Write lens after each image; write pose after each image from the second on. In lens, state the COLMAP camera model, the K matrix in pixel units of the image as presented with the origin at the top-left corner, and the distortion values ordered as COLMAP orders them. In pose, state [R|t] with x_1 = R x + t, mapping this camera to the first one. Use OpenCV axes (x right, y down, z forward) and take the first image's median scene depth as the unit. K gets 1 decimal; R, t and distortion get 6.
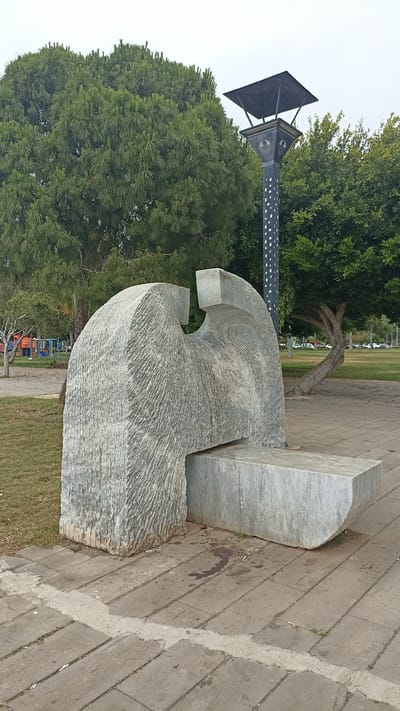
lens RADIAL K [[514.5, 0, 200.0], [0, 514.5, 355.5], [0, 0, 1]] dist [0.034877, -0.000782]
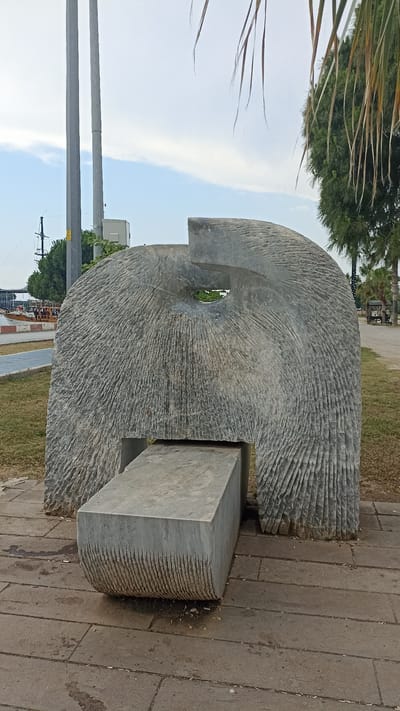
lens RADIAL K [[514.5, 0, 200.0], [0, 514.5, 355.5], [0, 0, 1]] dist [0.034877, -0.000782]
pose [[0.449933, 0.075665, -0.889851, 0.890900], [-0.021053, 0.997026, 0.074134, -0.021707], [0.892814, -0.014621, 0.450187, 0.774822]]
